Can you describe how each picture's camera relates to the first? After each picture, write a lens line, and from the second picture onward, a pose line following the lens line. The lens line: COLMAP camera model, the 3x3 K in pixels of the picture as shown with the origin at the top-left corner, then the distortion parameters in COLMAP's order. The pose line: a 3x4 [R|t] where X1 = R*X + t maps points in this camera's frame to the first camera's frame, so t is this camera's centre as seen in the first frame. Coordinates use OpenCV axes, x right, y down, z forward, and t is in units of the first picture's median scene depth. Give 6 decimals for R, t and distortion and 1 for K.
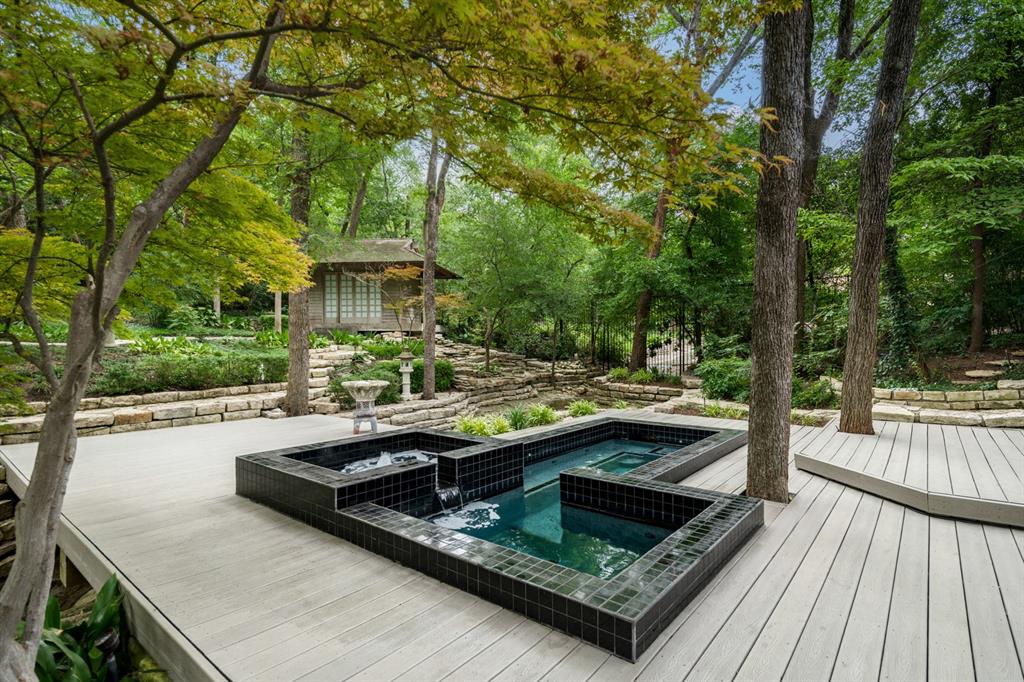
lens RADIAL K [[513.9, 0, 512.0], [0, 513.9, 341.0], [0, 0, 1]] dist [-0.000766, -0.000023]
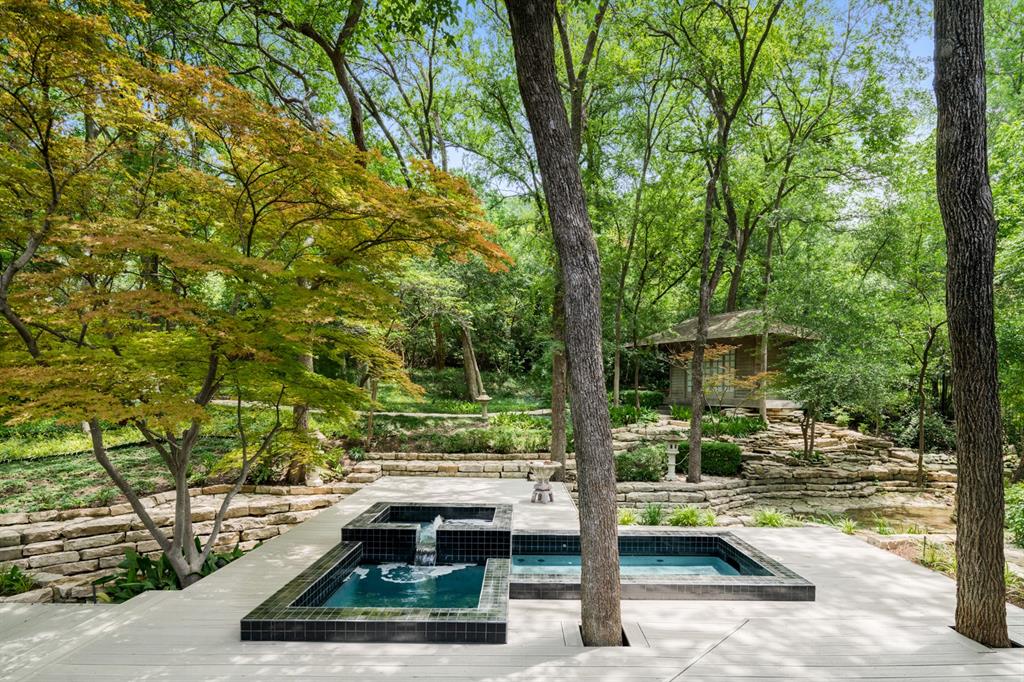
lens RADIAL K [[504.3, 0, 515.0], [0, 504.3, 395.7], [0, 0, 1]] dist [-0.001904, -0.000168]
pose [[0.637961, 0.008193, -0.770025, 0.256985], [-0.017214, 0.999845, -0.003623, -0.032115], [0.769876, 0.015567, 0.638004, 0.064735]]
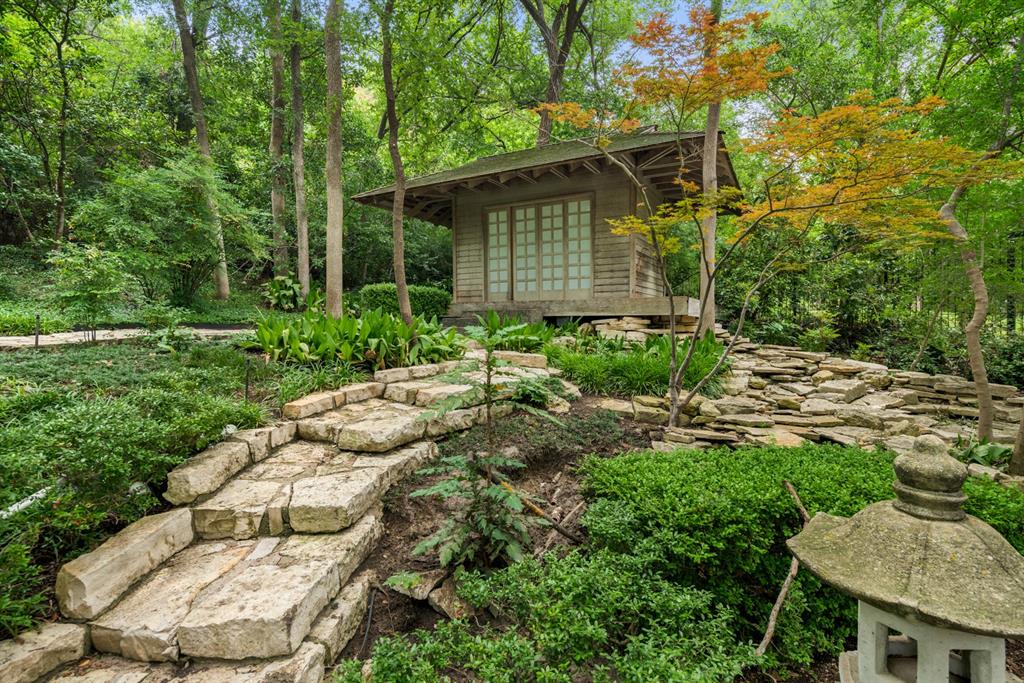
lens RADIAL K [[513.9, 0, 512.0], [0, 513.9, 341.5], [0, 0, 1]] dist [-0.000766, -0.000023]
pose [[0.927163, 0.012785, -0.374440, -0.163461], [-0.004978, 0.999750, 0.021808, -0.007523], [0.374626, -0.018355, 0.926994, 0.602068]]
